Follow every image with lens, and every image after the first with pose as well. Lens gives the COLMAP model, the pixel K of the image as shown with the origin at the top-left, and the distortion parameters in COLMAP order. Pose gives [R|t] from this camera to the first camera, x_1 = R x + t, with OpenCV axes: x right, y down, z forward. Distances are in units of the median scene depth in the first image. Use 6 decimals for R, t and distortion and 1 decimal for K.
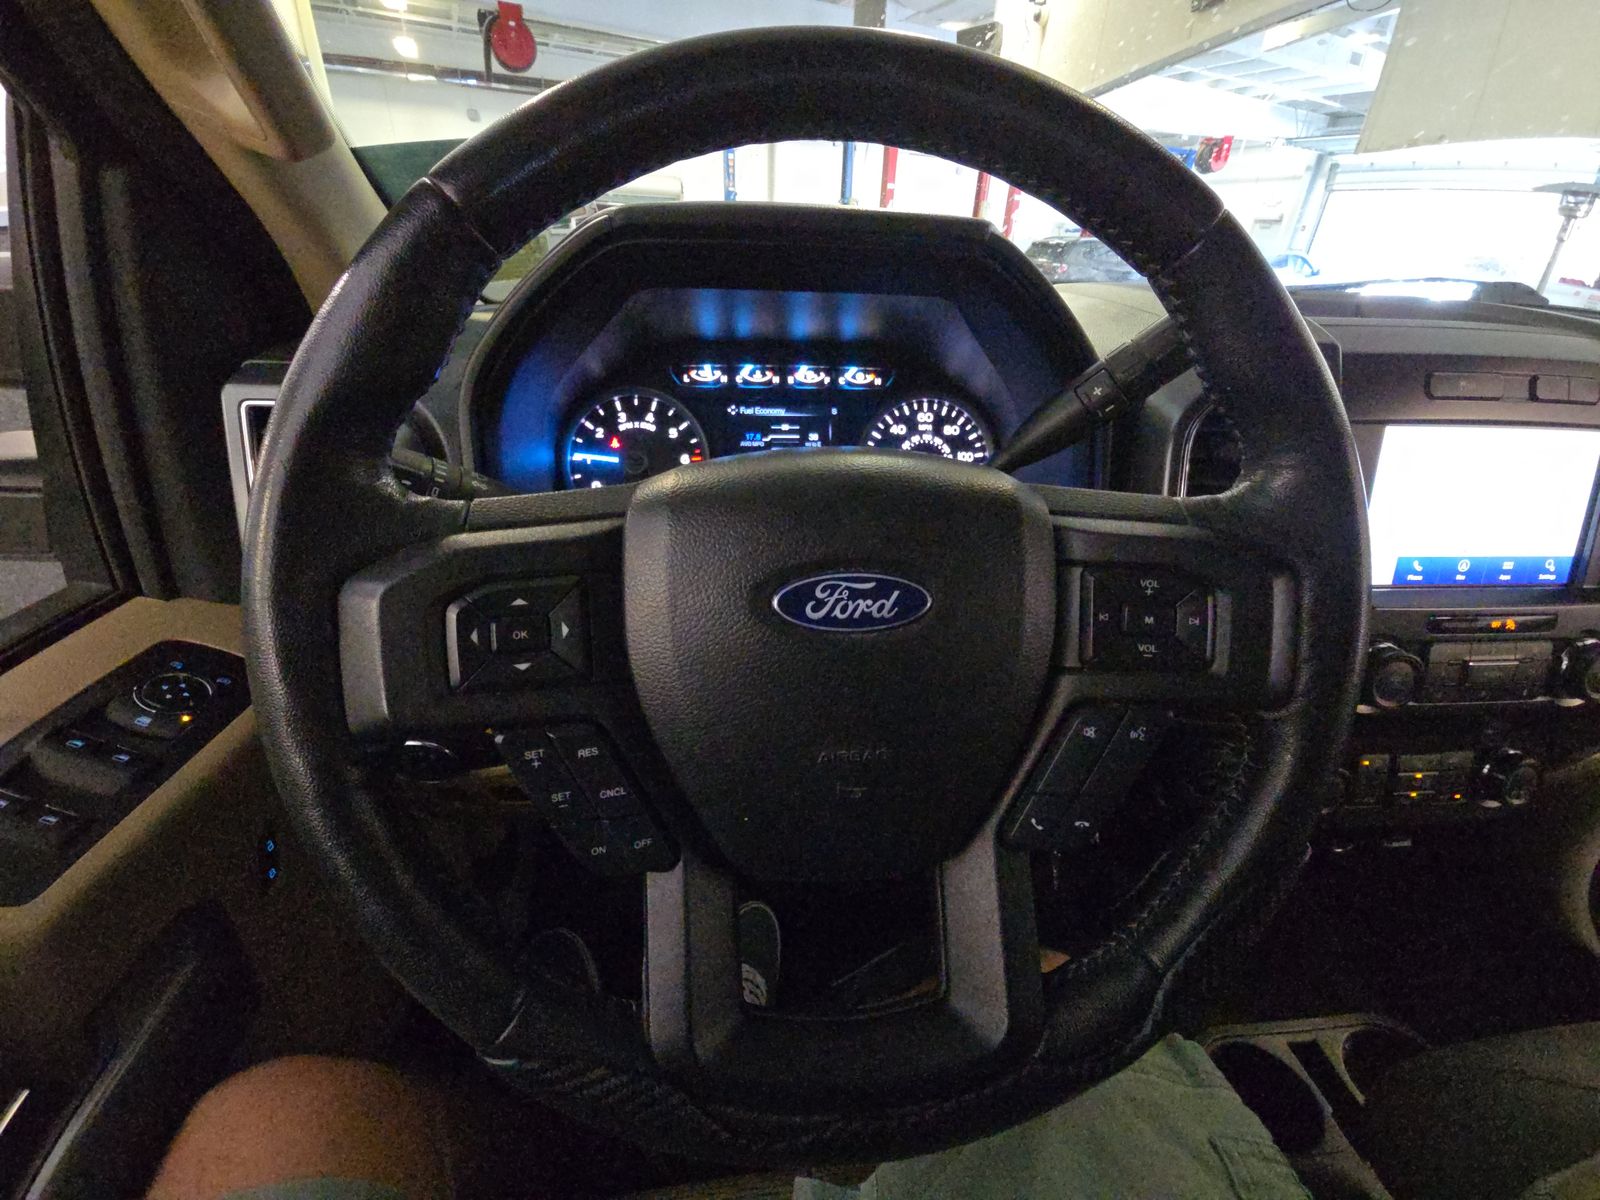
lens RADIAL K [[667.4, 0, 796.4], [0, 667.4, 598.3], [0, 0, 1]] dist [0.003460, -0.007681]
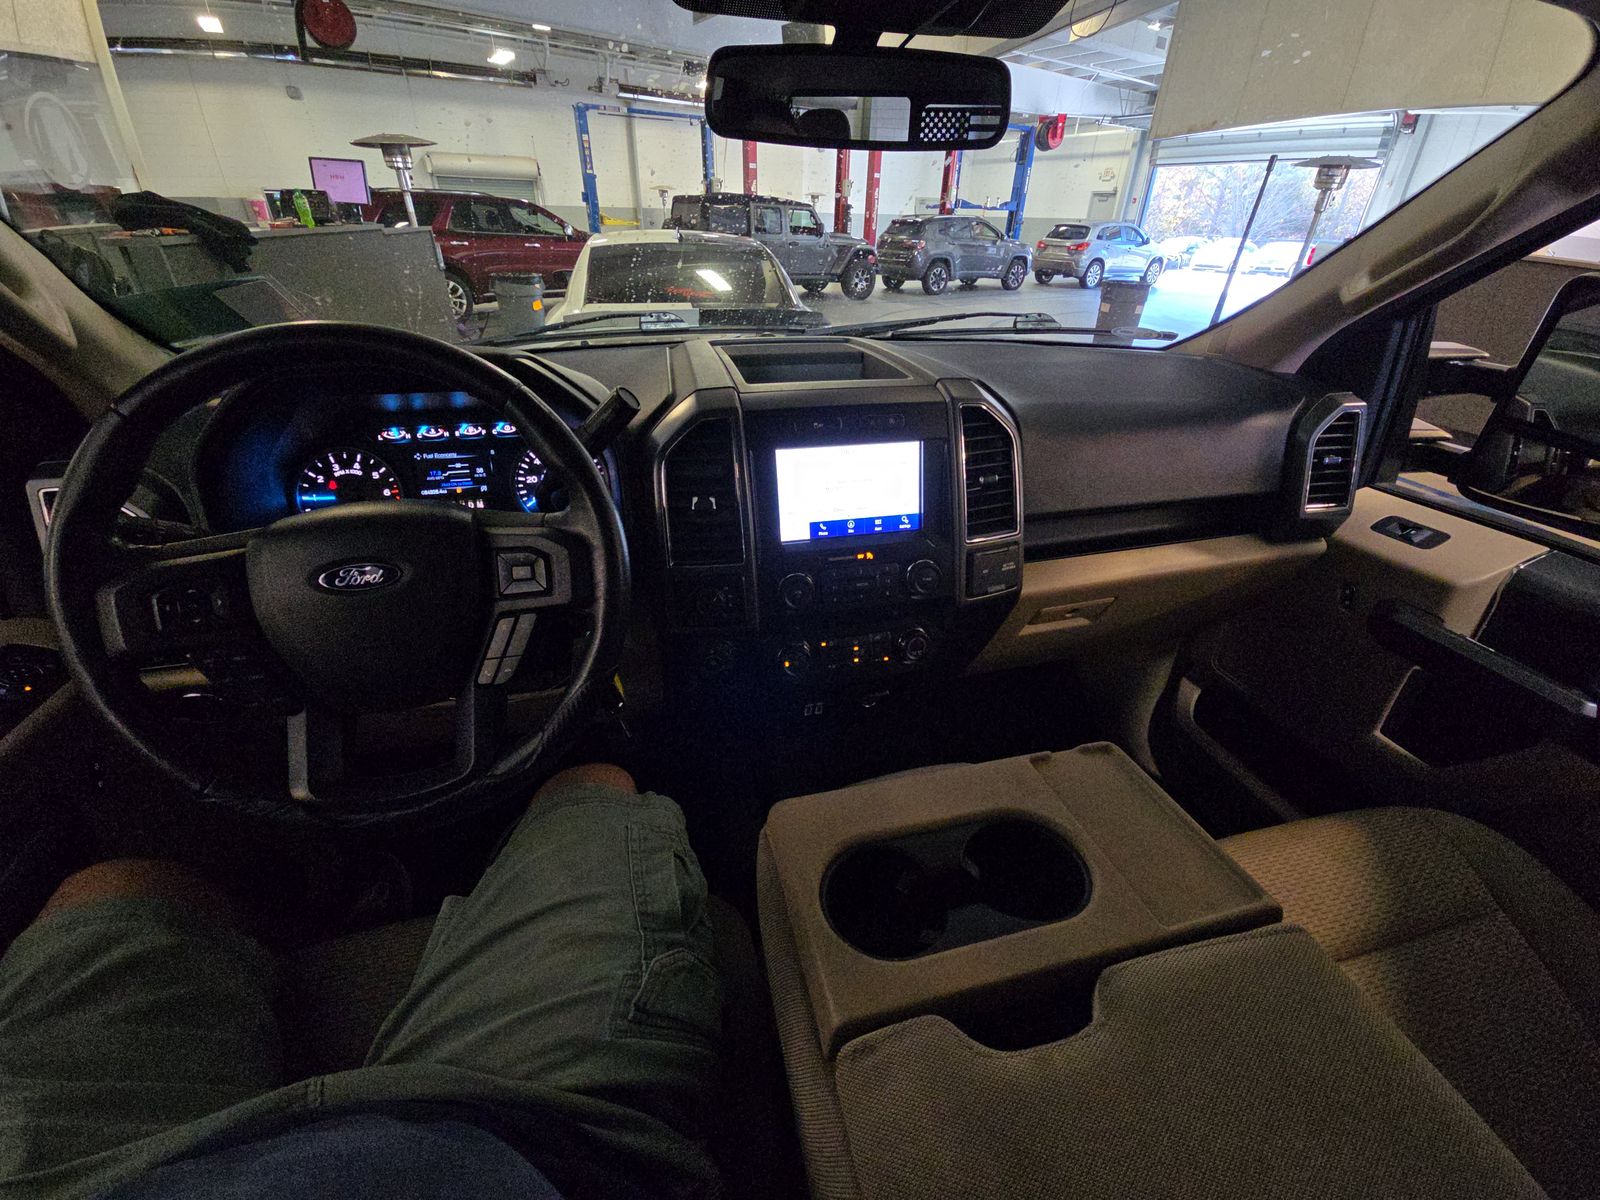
lens RADIAL K [[667.4, 0, 802.3], [0, 667.4, 594.3], [0, 0, 1]] dist [0.003460, -0.007681]
pose [[0.985617, -0.097731, 0.137866, 0.506950], [0.094470, 0.995075, 0.030017, 0.056131], [-0.140121, -0.016562, 0.989996, -0.580955]]
